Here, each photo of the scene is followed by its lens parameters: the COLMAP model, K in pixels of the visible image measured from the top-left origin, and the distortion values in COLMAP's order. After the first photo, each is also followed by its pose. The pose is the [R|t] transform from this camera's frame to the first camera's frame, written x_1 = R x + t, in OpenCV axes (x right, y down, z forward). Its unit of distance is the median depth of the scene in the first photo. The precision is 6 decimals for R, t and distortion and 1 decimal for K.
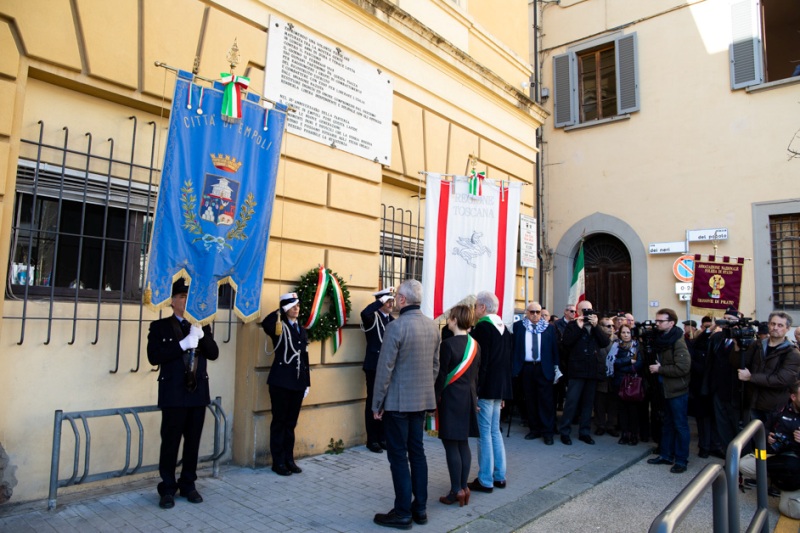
lens RADIAL K [[546.3, 0, 400.0], [0, 546.3, 266.5], [0, 0, 1]] dist [-0.005357, -0.002367]
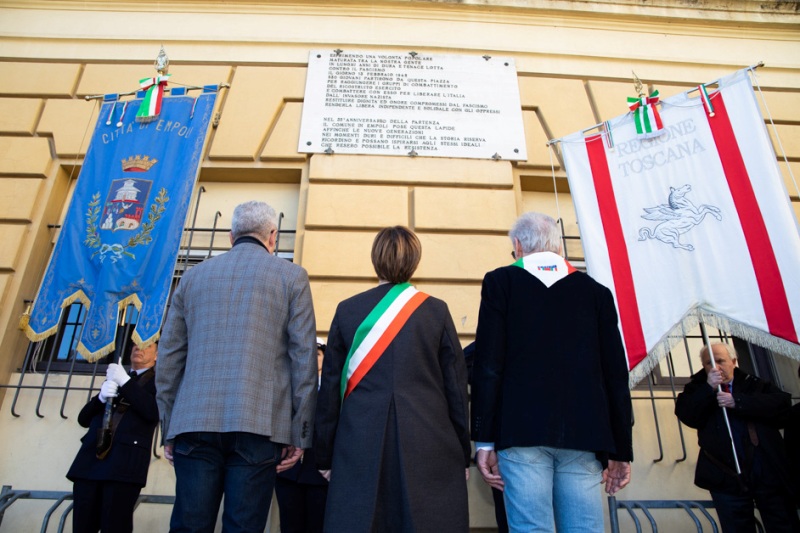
lens RADIAL K [[558.4, 0, 382.4], [0, 558.4, 268.1], [0, 0, 1]] dist [-0.099537, 0.070626]
pose [[0.685504, -0.321486, -0.653247, 0.333244], [0.074728, 0.923561, -0.376100, 0.230392], [0.724224, 0.209002, 0.657128, 0.580846]]
